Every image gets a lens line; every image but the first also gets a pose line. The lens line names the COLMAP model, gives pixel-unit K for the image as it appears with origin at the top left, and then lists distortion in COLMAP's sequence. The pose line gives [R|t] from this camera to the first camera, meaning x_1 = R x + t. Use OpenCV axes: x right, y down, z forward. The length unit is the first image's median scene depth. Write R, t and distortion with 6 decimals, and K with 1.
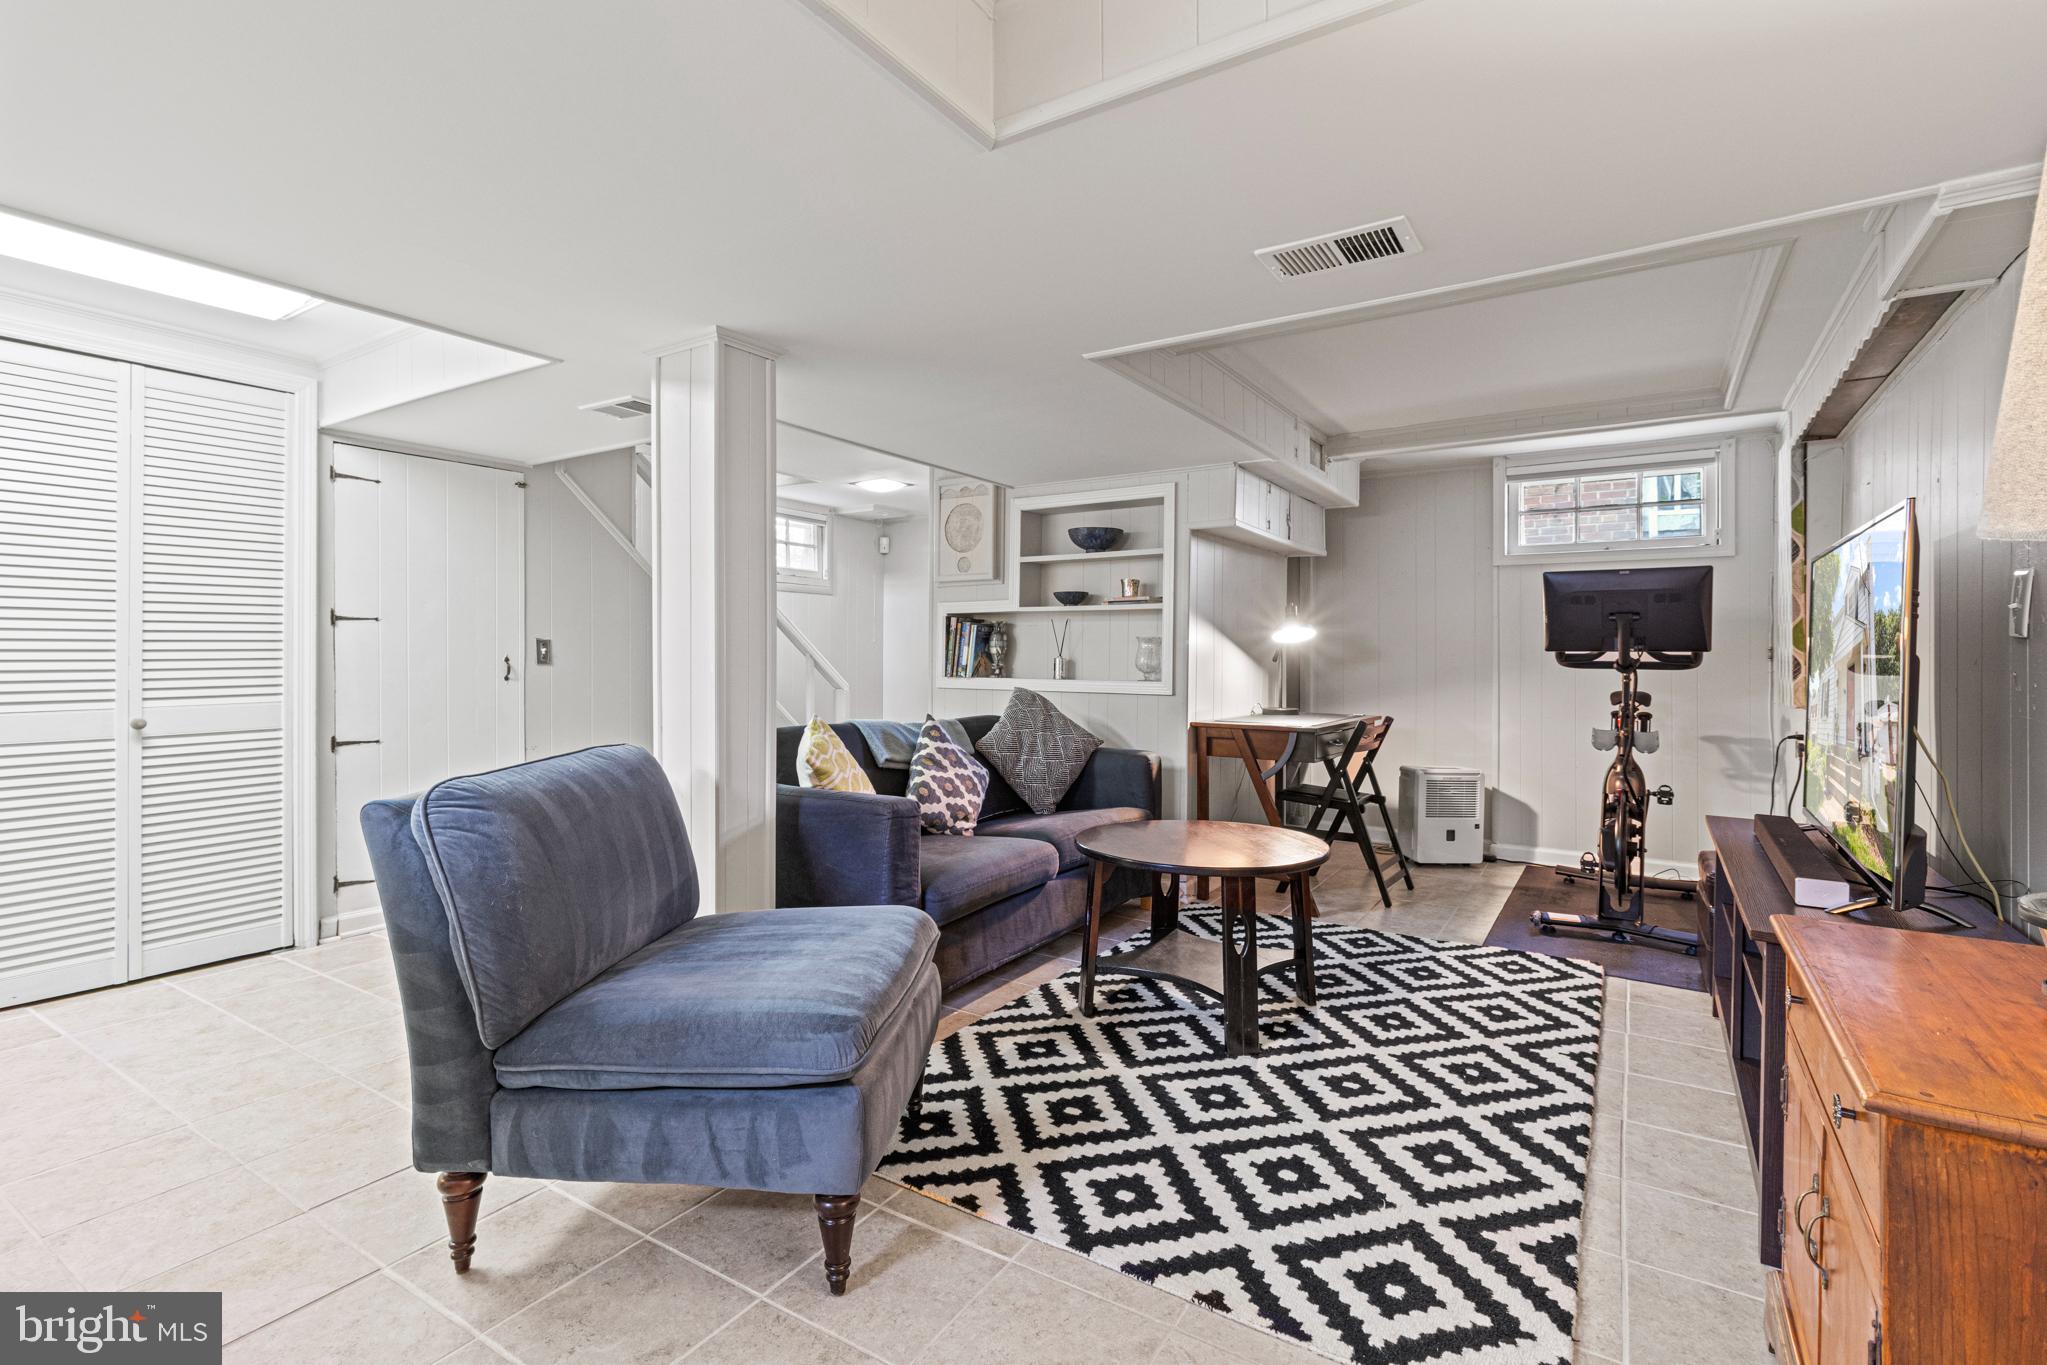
lens RADIAL K [[957.6, 0, 1013.3], [0, 957.6, 677.9], [0, 0, 1]] dist [0.003547, -0.000231]
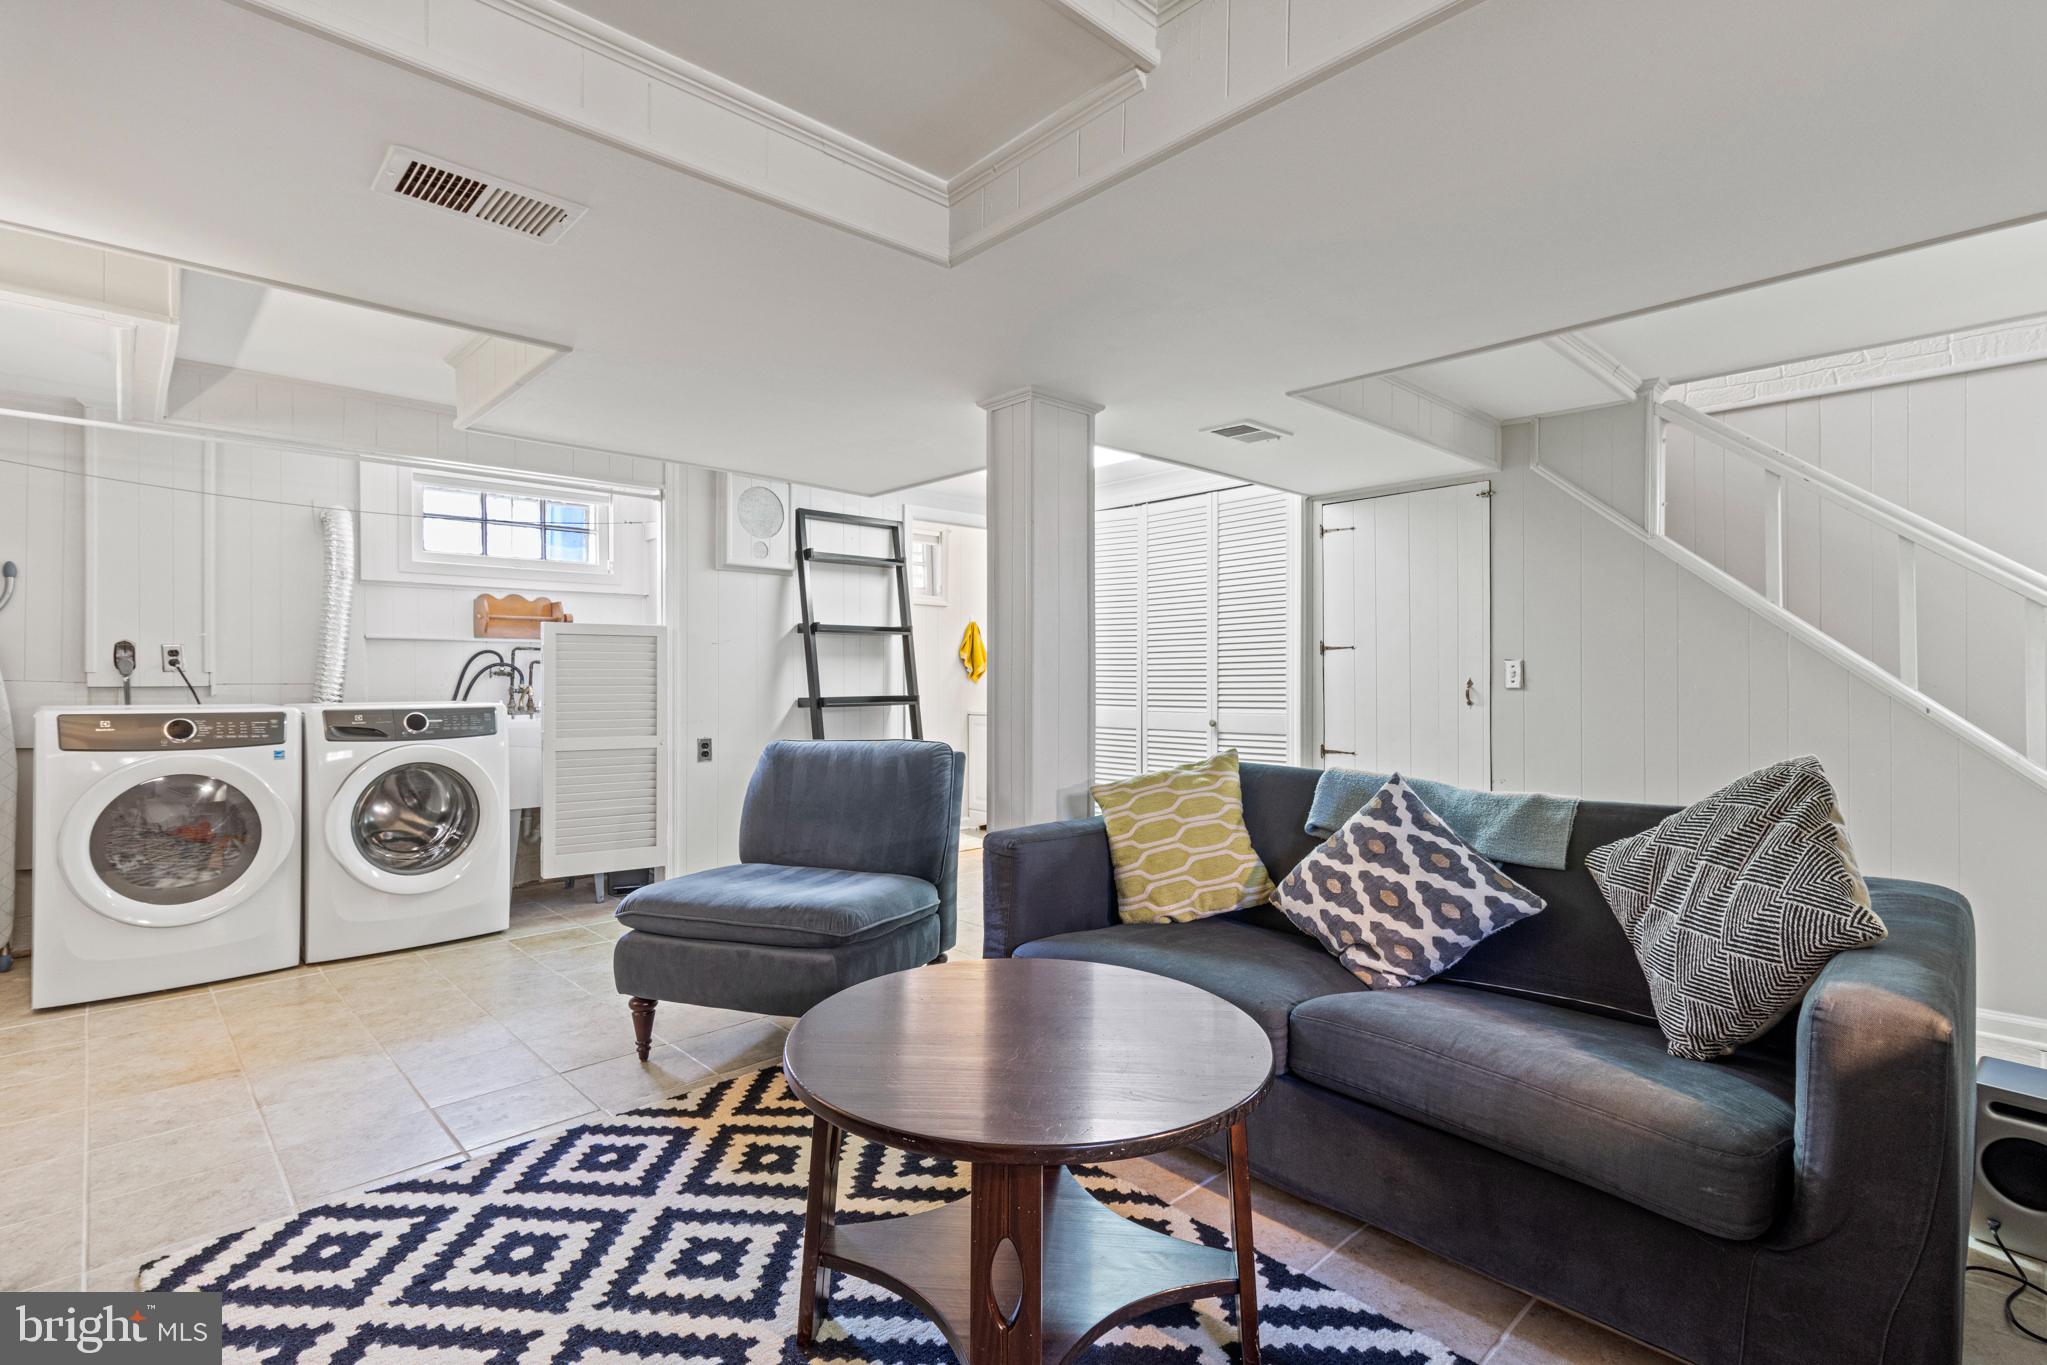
lens RADIAL K [[957.6, 0, 1010.7], [0, 957.6, 693.5], [0, 0, 1]] dist [0.003547, -0.000231]
pose [[-0.245607, 0.013231, -0.969279, 1.040154], [-0.023921, 0.999520, 0.019706, -0.034962], [0.969074, 0.028026, -0.245172, 1.650666]]
